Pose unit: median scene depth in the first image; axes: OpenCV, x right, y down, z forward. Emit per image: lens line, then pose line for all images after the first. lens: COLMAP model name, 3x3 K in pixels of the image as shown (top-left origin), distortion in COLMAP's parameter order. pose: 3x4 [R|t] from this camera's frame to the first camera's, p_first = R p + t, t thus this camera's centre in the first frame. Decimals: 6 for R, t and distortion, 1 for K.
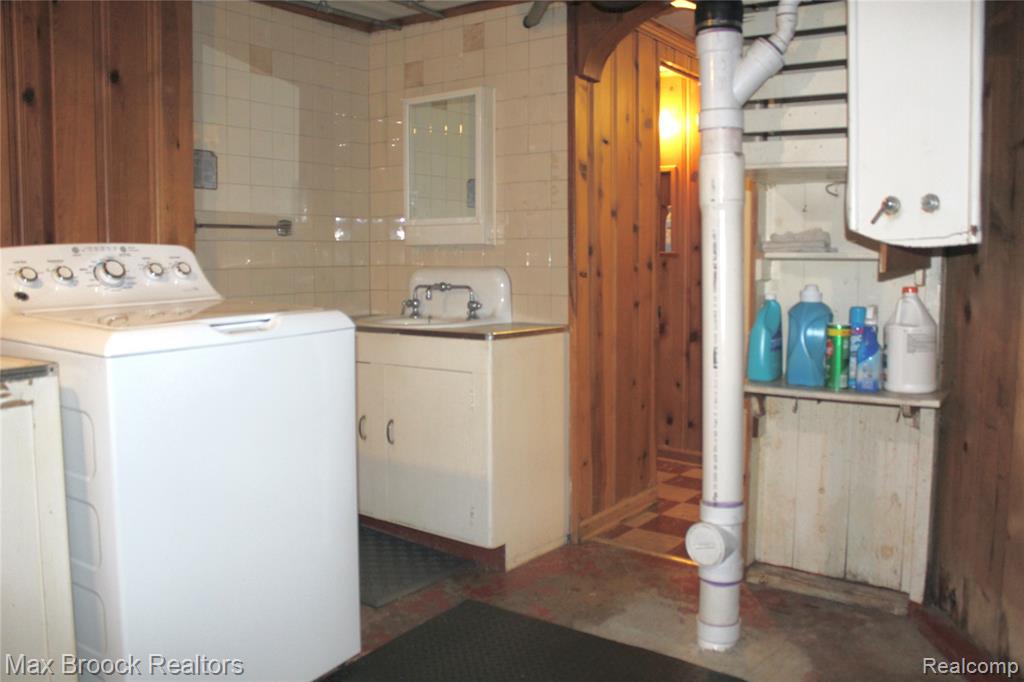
lens RADIAL K [[851.9, 0, 512.3], [0, 851.9, 332.3], [0, 0, 1]] dist [-0.006643, -0.002387]
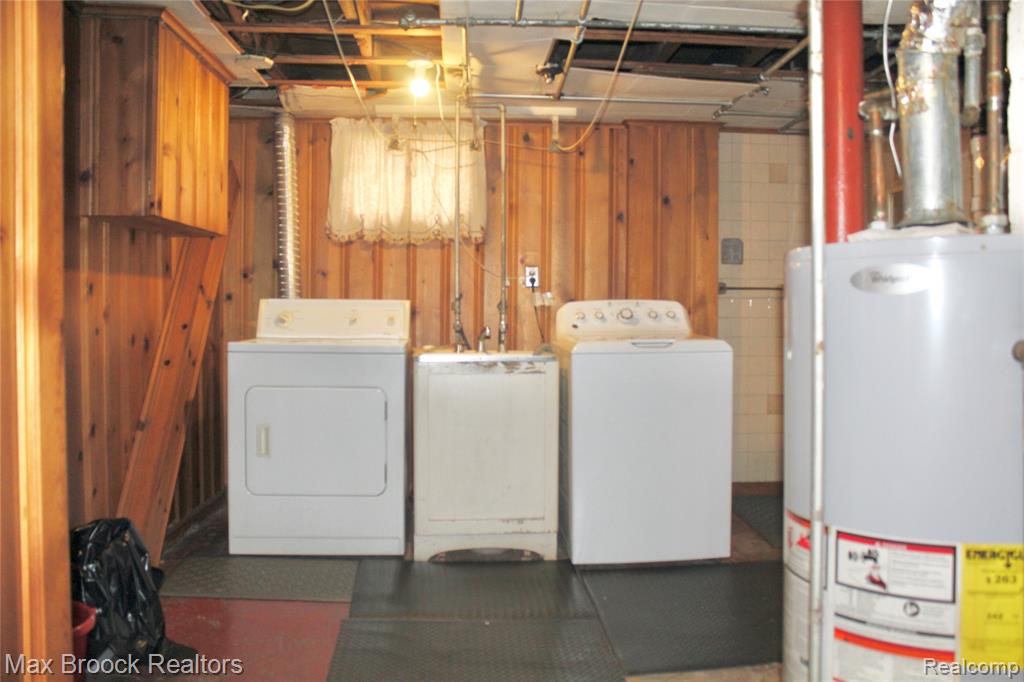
lens RADIAL K [[851.9, 0, 512.3], [0, 851.9, 332.3], [0, 0, 1]] dist [-0.006643, -0.002387]
pose [[0.641126, 0.034240, -0.766671, 0.665971], [-0.082476, 0.996292, -0.024476, 0.024993], [0.762991, 0.078924, 0.641573, -0.301079]]
